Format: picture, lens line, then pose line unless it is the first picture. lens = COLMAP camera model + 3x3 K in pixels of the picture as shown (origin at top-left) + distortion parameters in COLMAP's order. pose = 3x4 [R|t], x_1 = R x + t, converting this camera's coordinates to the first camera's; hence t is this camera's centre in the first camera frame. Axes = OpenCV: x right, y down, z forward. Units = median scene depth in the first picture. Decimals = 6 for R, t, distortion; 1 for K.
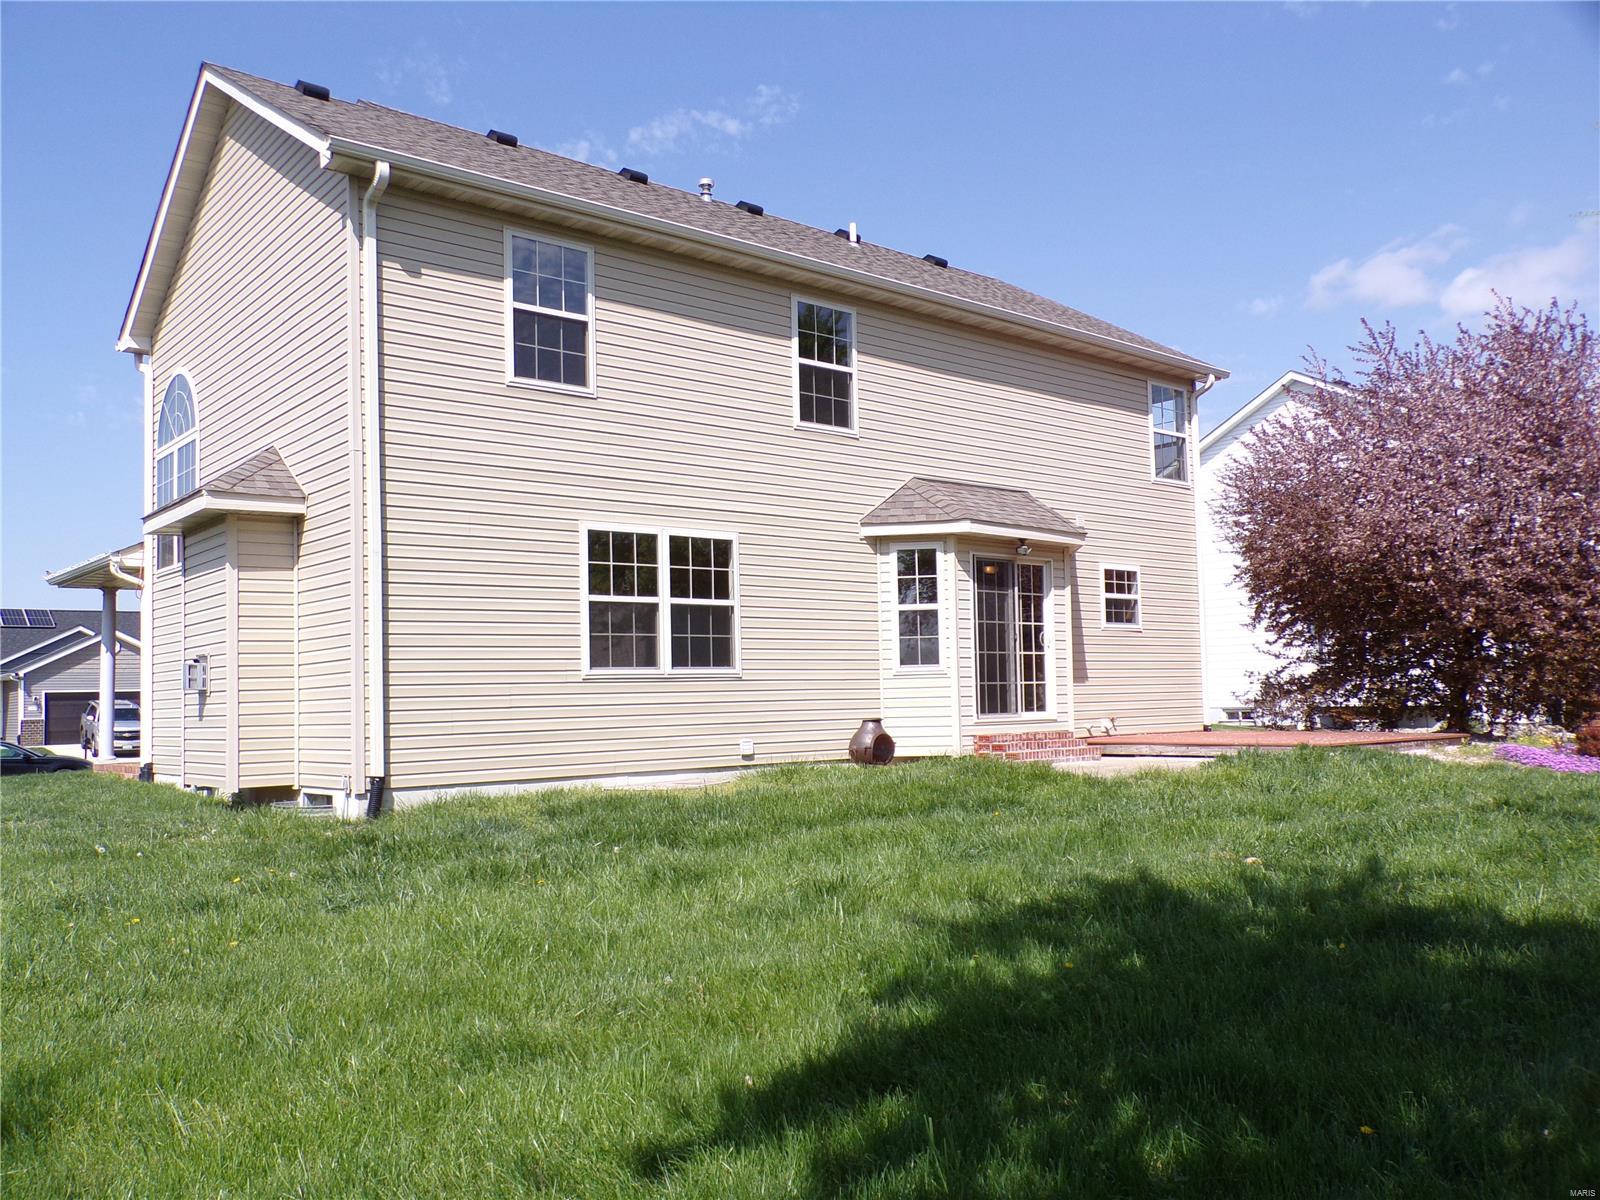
lens RADIAL K [[1304.4, 0, 799.7], [0, 1304.4, 611.5], [0, 0, 1]] dist [-0.000919, -0.003177]
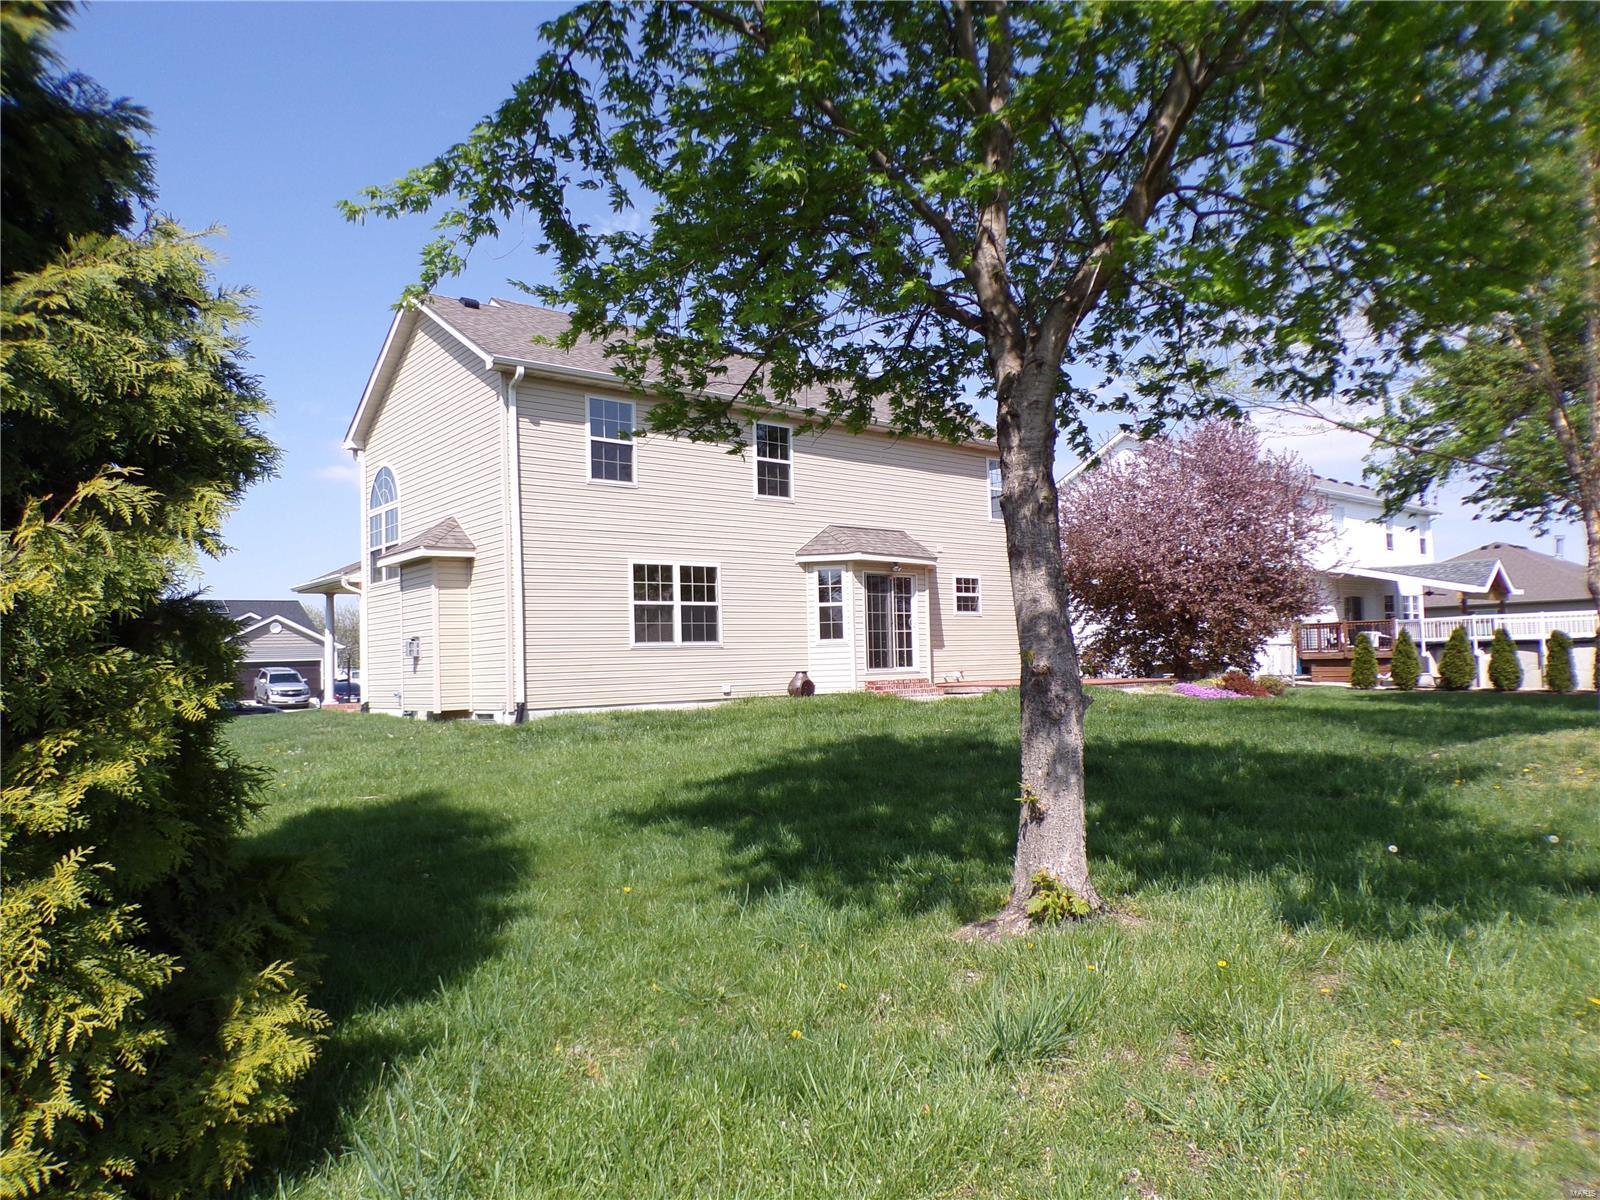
lens RADIAL K [[1089.1, 0, 799.5], [0, 1089.1, 586.2], [0, 0, 1]] dist [-0.018873, 0.020893]
pose [[0.999972, -0.006881, -0.002943, 0.053800], [0.006865, 0.999961, -0.005577, -0.018483], [0.002981, 0.005557, 0.999980, -0.380719]]
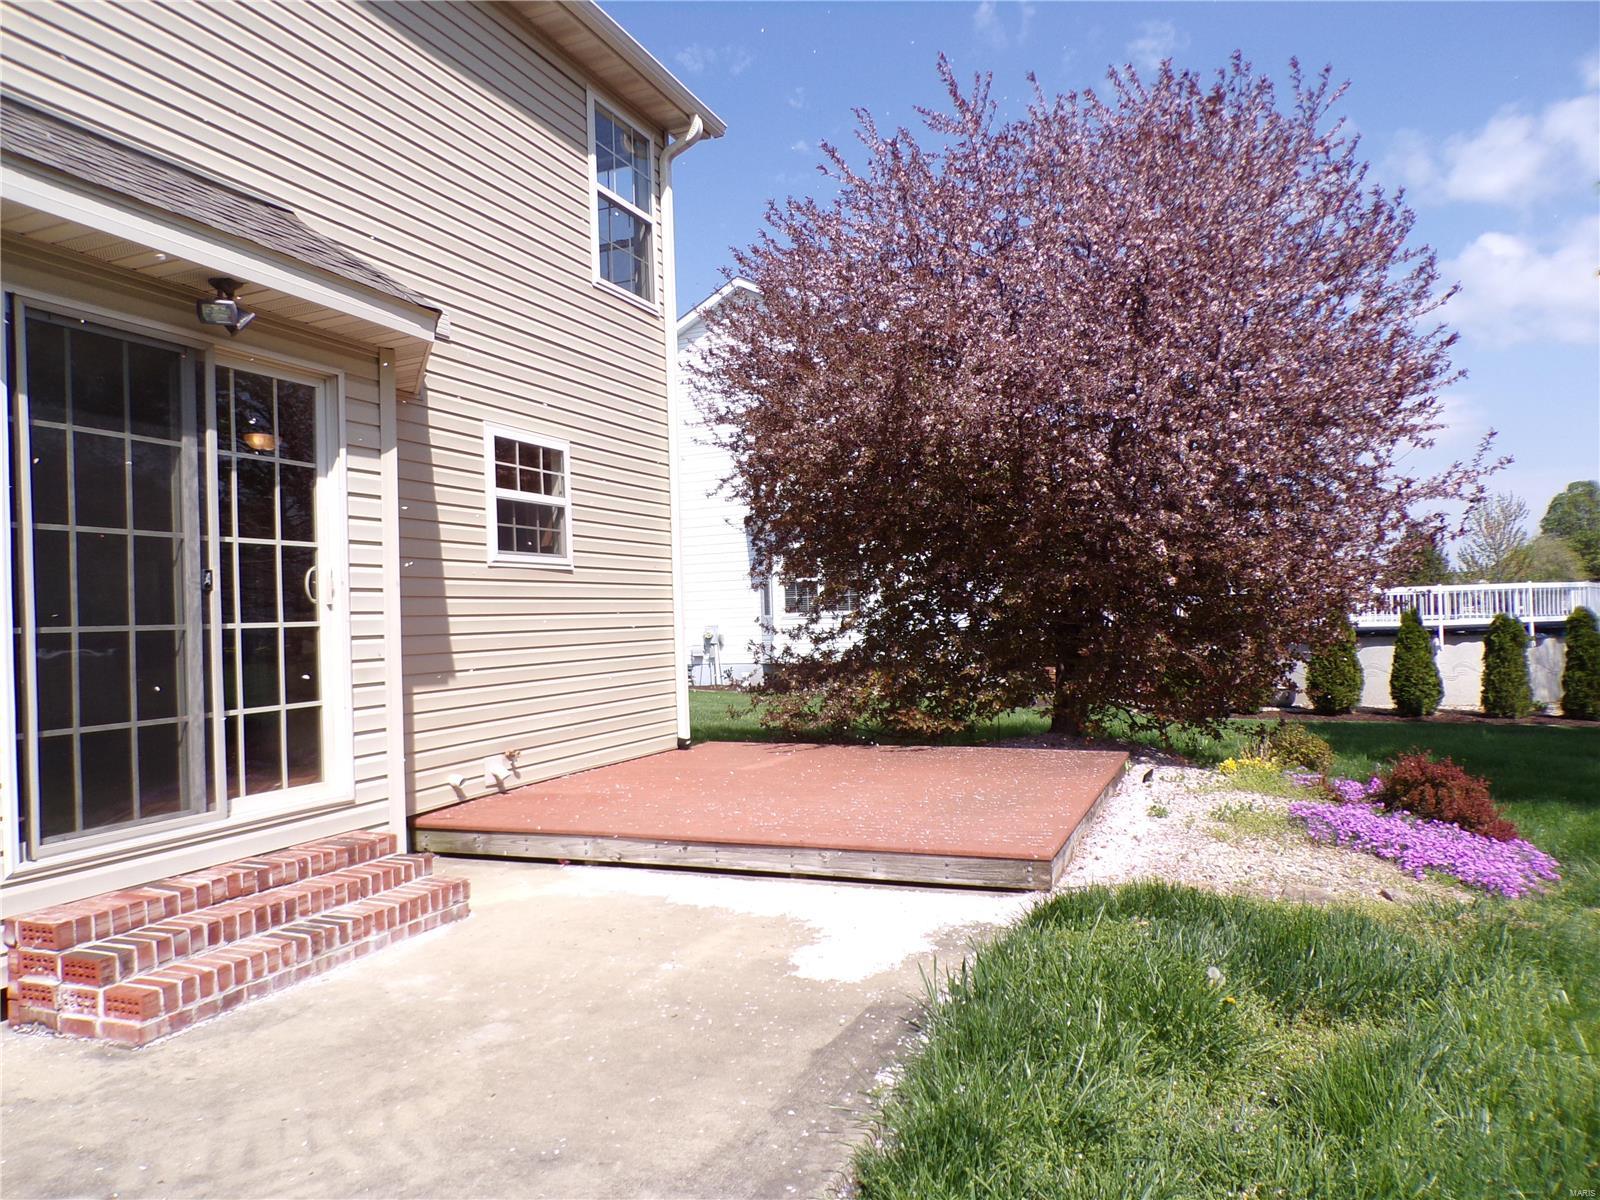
lens RADIAL K [[1089.1, 0, 800.2], [0, 1089.1, 596.7], [0, 0, 1]] dist [-0.018873, 0.020893]
pose [[0.890094, -0.001939, 0.455773, 0.177413], [-0.011796, 0.999558, 0.027291, 0.014982], [-0.455624, -0.029668, 0.889678, 0.696833]]
